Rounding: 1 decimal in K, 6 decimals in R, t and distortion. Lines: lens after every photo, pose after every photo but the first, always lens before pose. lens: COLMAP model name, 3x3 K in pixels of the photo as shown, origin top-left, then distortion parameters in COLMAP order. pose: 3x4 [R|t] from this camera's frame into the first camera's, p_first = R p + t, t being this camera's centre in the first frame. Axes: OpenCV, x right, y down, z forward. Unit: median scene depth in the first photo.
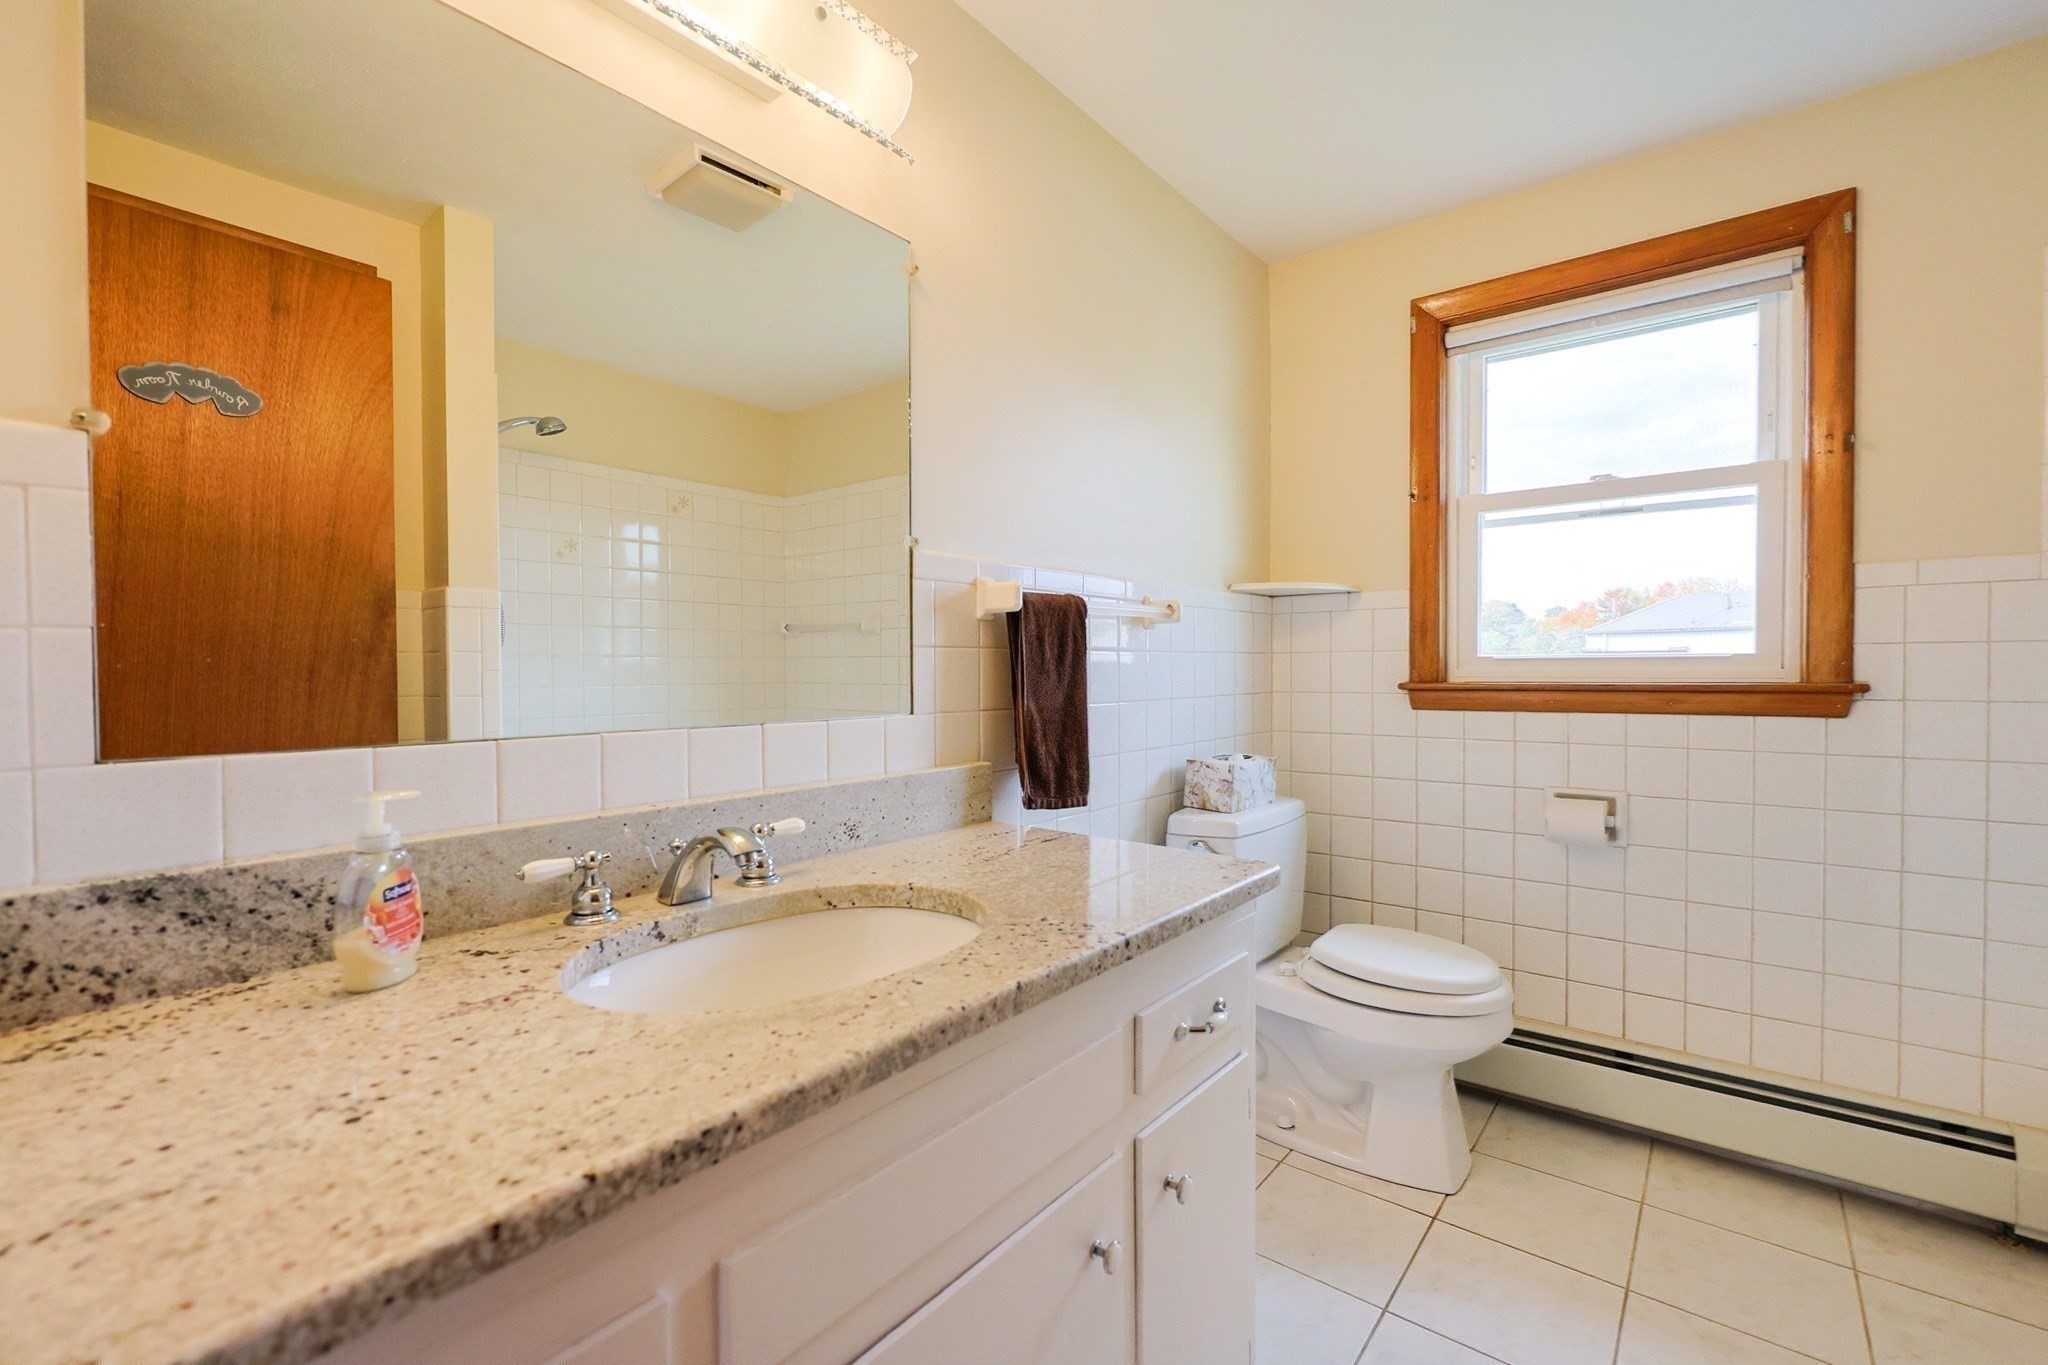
lens RADIAL K [[873.4, 0, 1031.4], [0, 873.4, 676.5], [0, 0, 1]] dist [-0.001154, 0.000080]
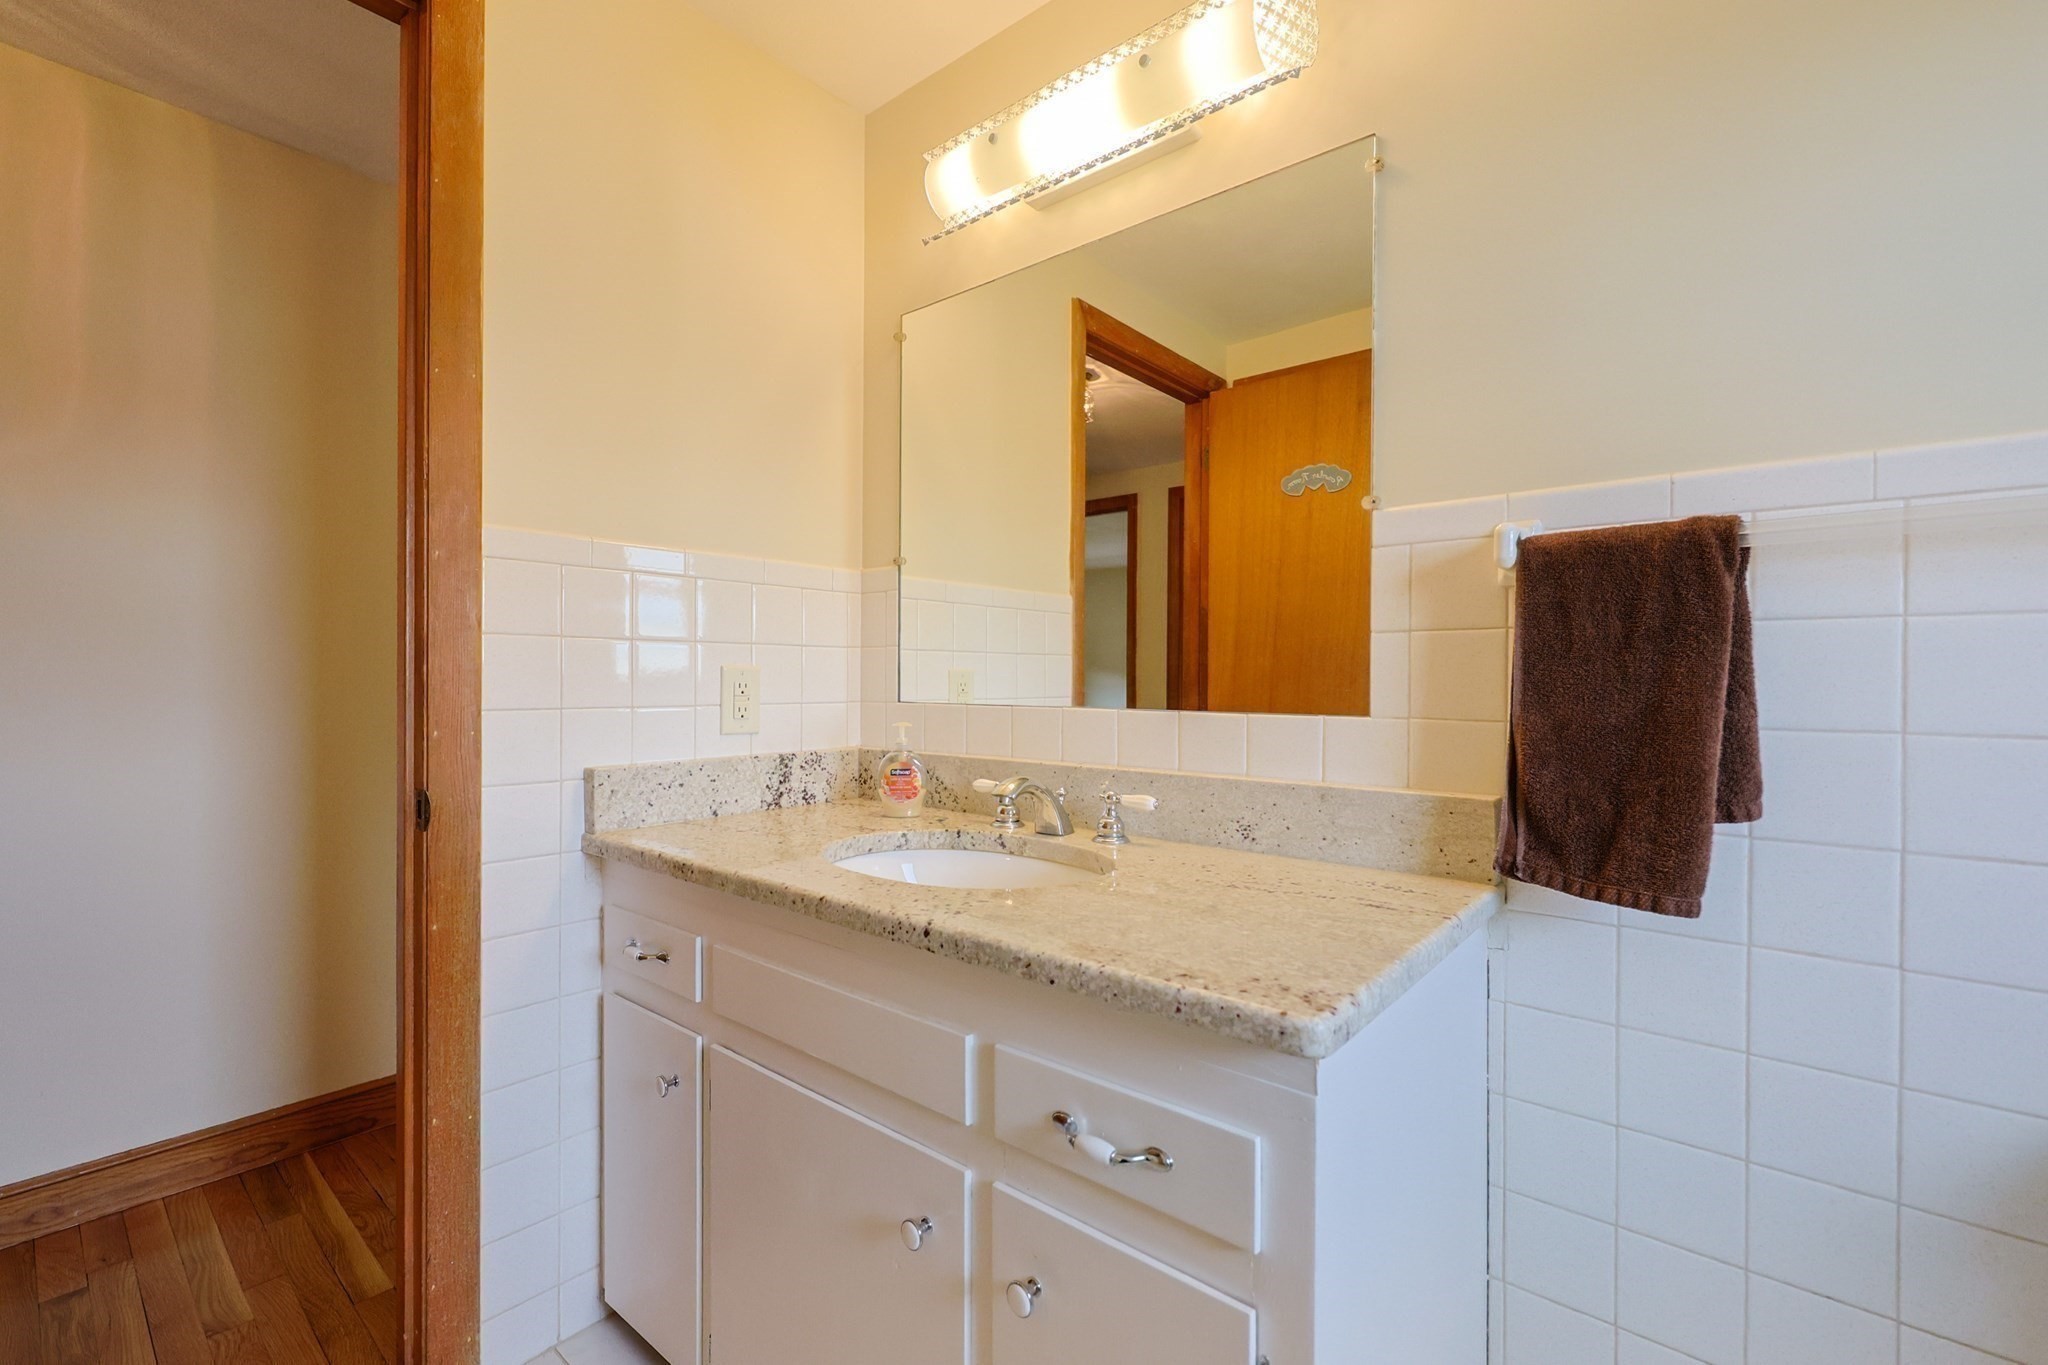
lens RADIAL K [[873.4, 0, 1031.4], [0, 873.4, 676.5], [0, 0, 1]] dist [-0.001154, 0.000080]
pose [[-0.019102, 0.001998, -0.999816, 1.024476], [-0.009187, 0.999955, 0.002174, 0.009728], [0.999775, 0.009227, -0.019082, 1.056144]]
